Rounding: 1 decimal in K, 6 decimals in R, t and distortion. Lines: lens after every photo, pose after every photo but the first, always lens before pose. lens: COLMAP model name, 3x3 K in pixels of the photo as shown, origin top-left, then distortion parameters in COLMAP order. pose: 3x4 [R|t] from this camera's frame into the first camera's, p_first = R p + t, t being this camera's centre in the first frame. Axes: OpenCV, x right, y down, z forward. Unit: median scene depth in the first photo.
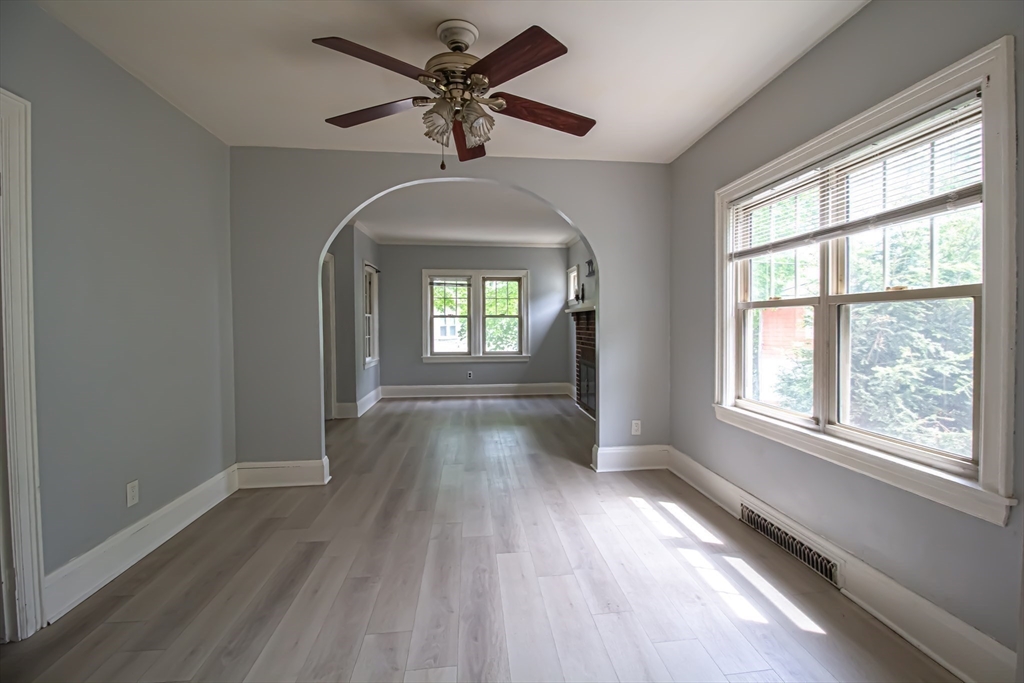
lens RADIAL K [[472.1, 0, 527.8], [0, 472.1, 335.4], [0, 0, 1]] dist [0.002065, -0.014479]
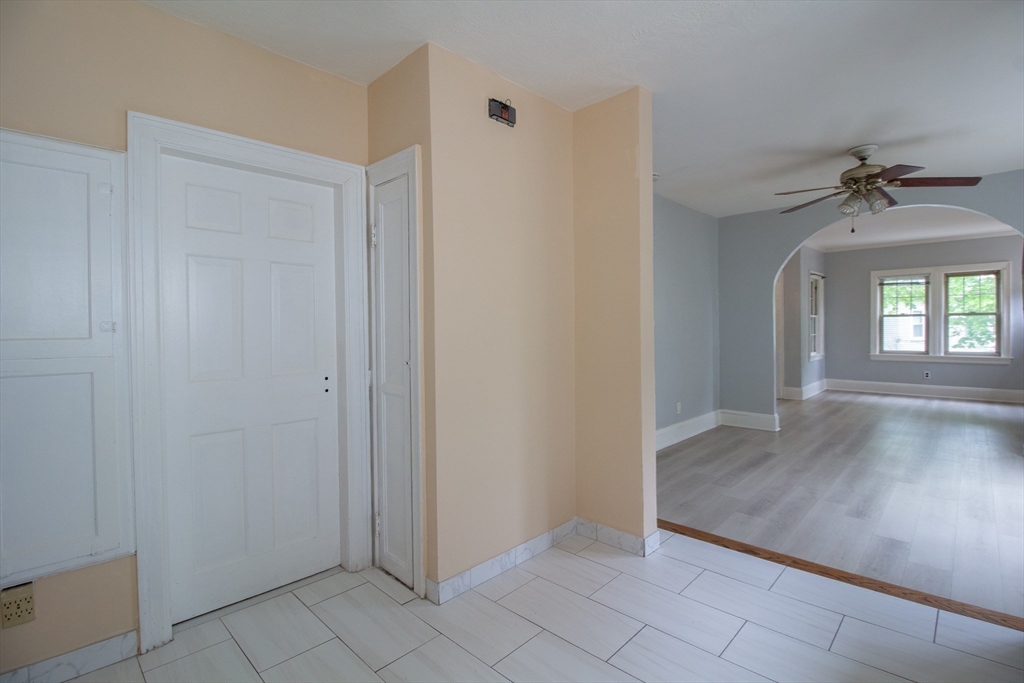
lens RADIAL K [[472.1, 0, 527.8], [0, 472.1, 335.4], [0, 0, 1]] dist [0.002065, -0.014479]
pose [[0.634531, 0.010663, -0.772824, 0.106294], [-0.009628, 0.999936, 0.005891, 0.004527], [0.772837, 0.003703, 0.634594, -0.264871]]
